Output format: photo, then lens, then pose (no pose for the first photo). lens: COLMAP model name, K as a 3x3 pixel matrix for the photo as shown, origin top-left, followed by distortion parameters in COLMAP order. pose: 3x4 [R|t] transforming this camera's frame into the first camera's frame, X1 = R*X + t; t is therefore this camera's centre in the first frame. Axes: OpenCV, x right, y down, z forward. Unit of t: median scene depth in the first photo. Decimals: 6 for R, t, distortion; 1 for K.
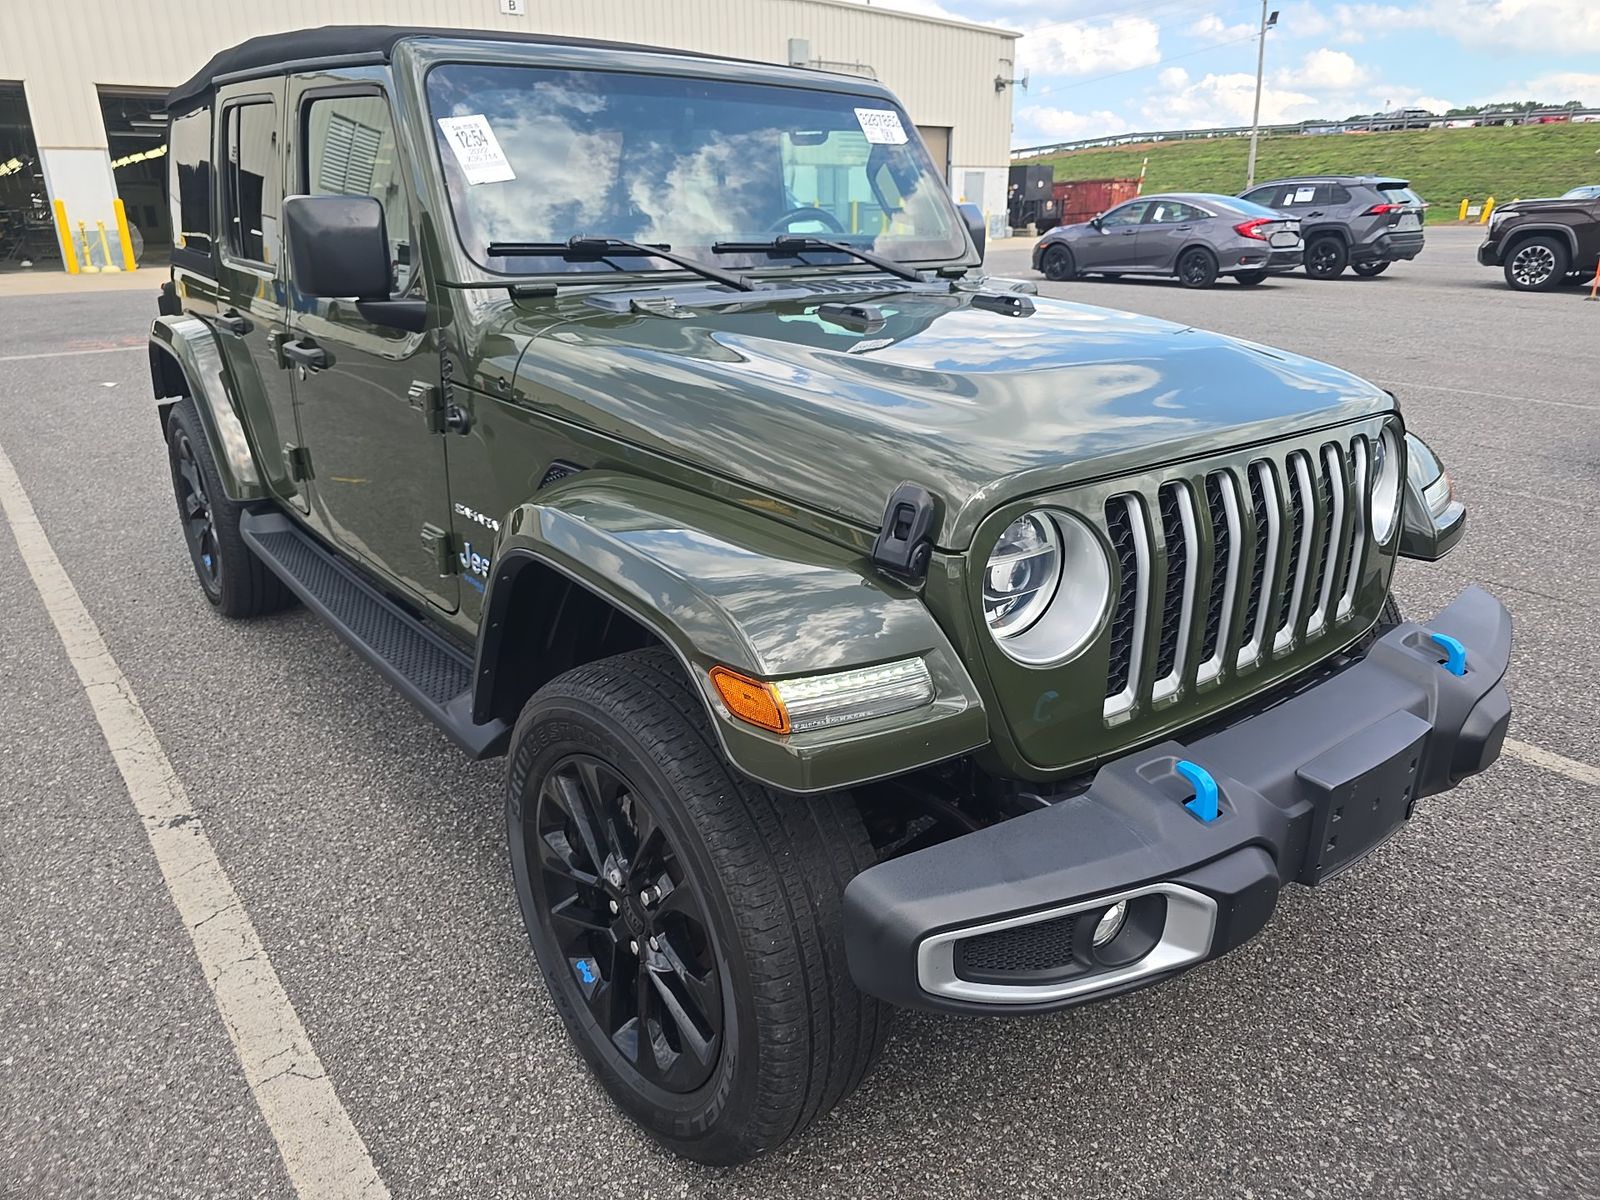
lens RADIAL K [[1065.0, 0, 841.9], [0, 1065.0, 627.1], [0, 0, 1]] dist [0.021016, -0.024575]
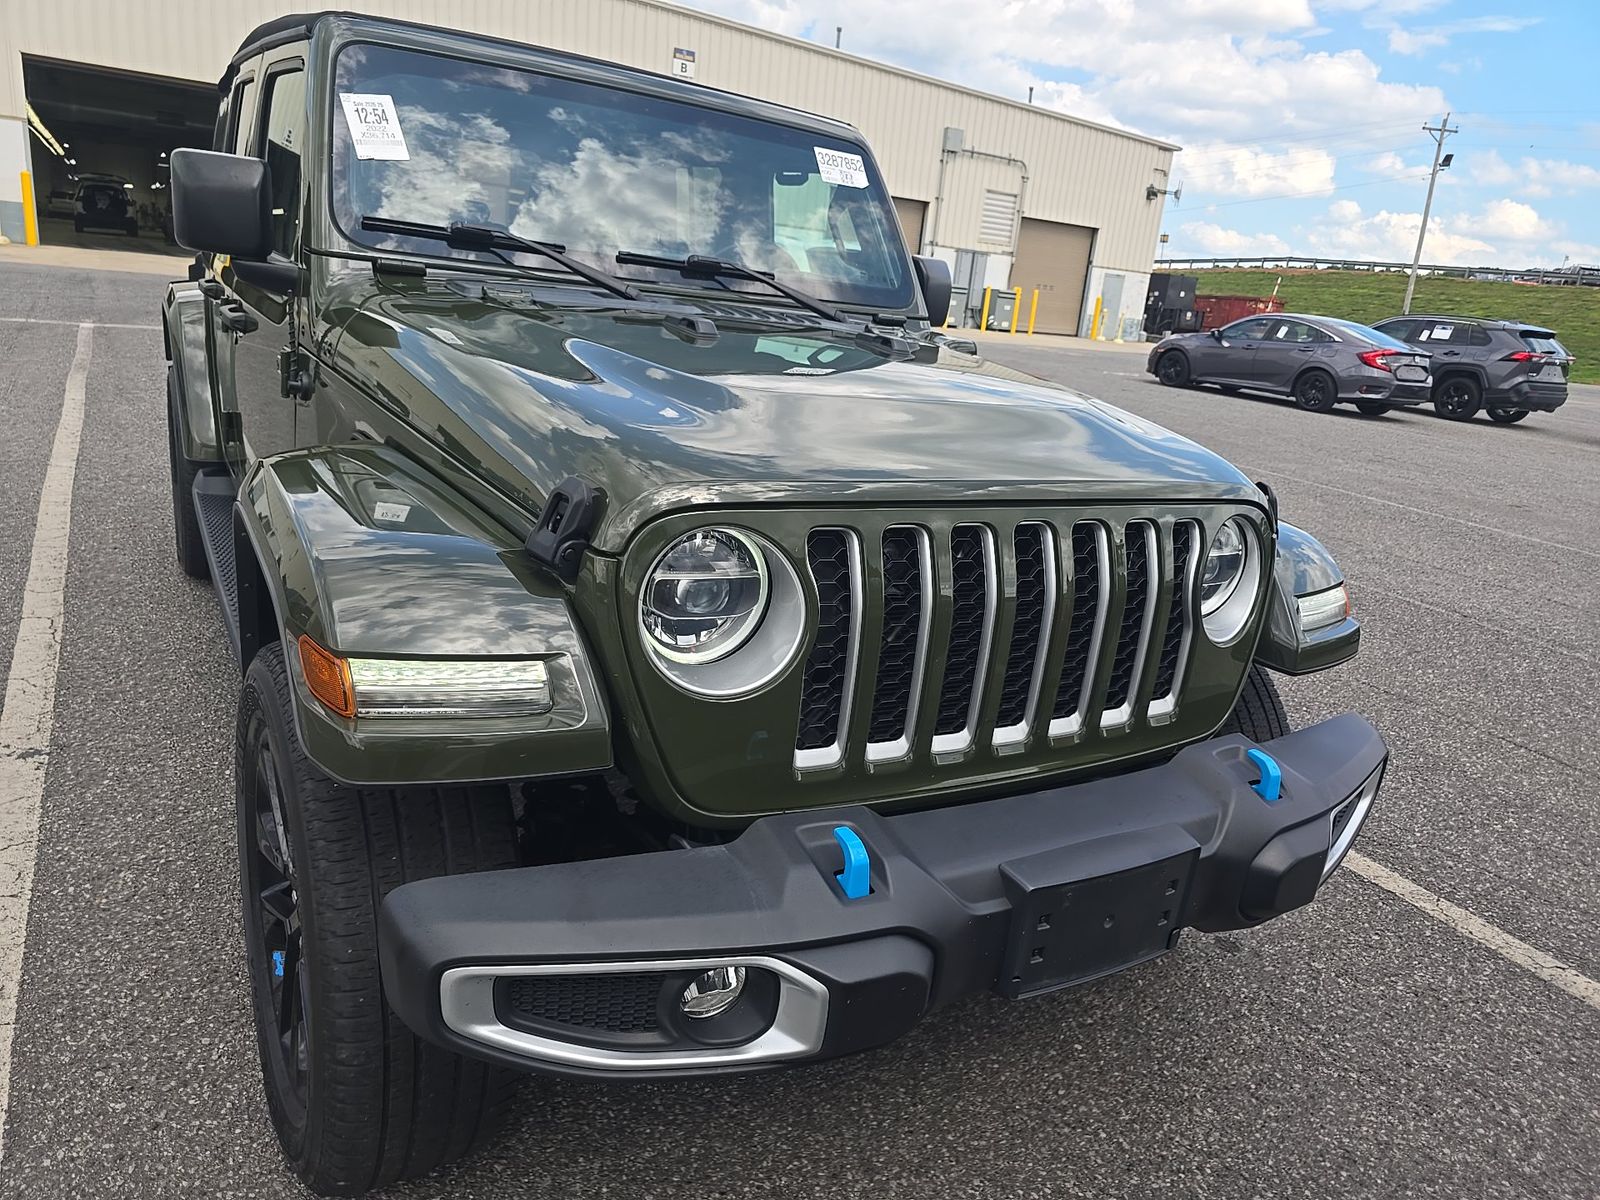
lens RADIAL K [[1065.0, 0, 841.9], [0, 1065.0, 627.1], [0, 0, 1]] dist [0.021016, -0.024575]
pose [[0.984769, 0.145923, -0.094531, 0.174399], [-0.151927, 0.986585, -0.059743, 0.006632], [0.084545, 0.073195, 0.993728, 0.049326]]
